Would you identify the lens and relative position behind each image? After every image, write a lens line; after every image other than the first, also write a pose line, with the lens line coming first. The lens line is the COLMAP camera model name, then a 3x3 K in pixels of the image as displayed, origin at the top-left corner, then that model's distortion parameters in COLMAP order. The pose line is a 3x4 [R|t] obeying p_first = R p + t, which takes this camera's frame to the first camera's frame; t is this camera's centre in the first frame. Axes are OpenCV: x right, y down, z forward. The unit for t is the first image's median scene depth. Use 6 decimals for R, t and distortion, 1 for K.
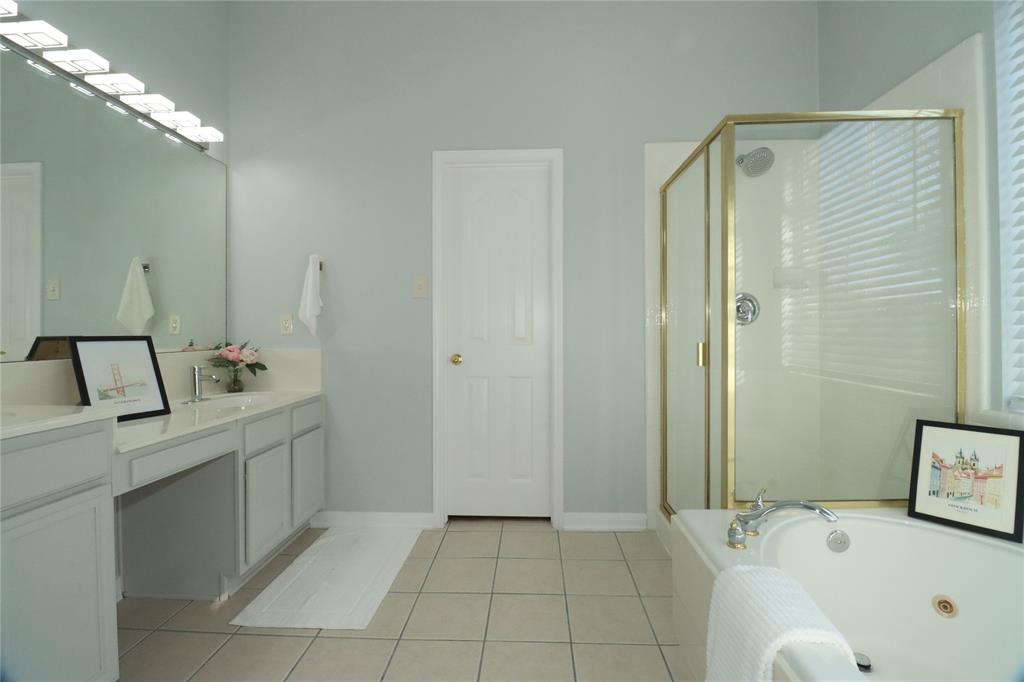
lens RADIAL K [[474.8, 0, 513.6], [0, 474.8, 335.8], [0, 0, 1]] dist [-0.006426, -0.008447]
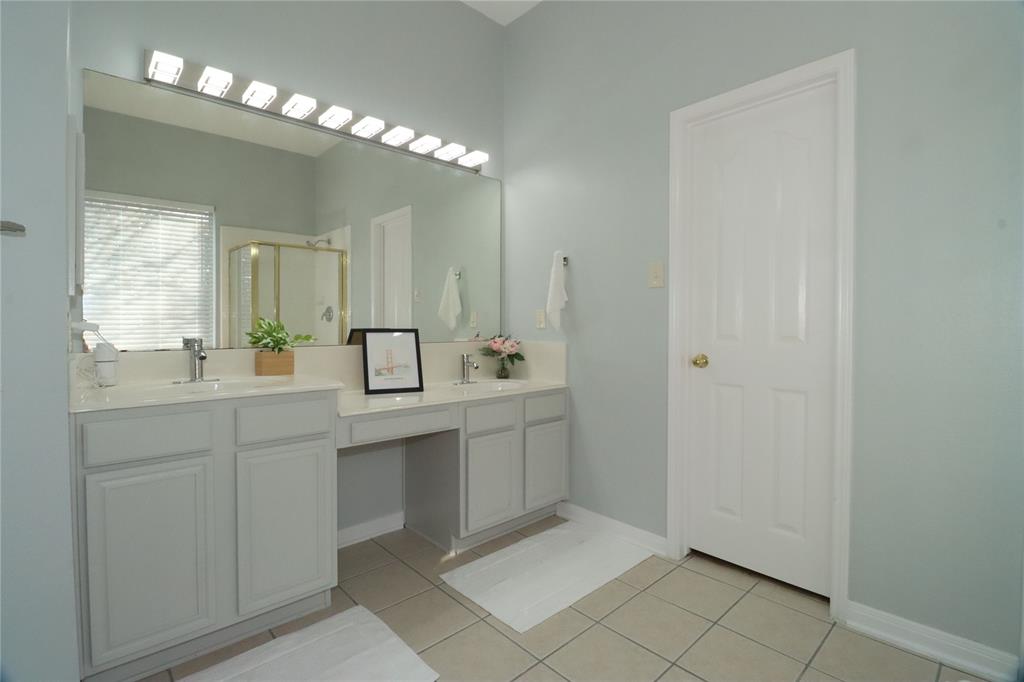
lens RADIAL K [[474.8, 0, 509.7], [0, 474.8, 333.7], [0, 0, 1]] dist [-0.006426, -0.008447]
pose [[0.706820, 0.015184, -0.707231, 0.243734], [-0.009666, 0.999884, 0.011806, -0.003059], [0.707328, -0.001509, 0.706884, 0.211614]]
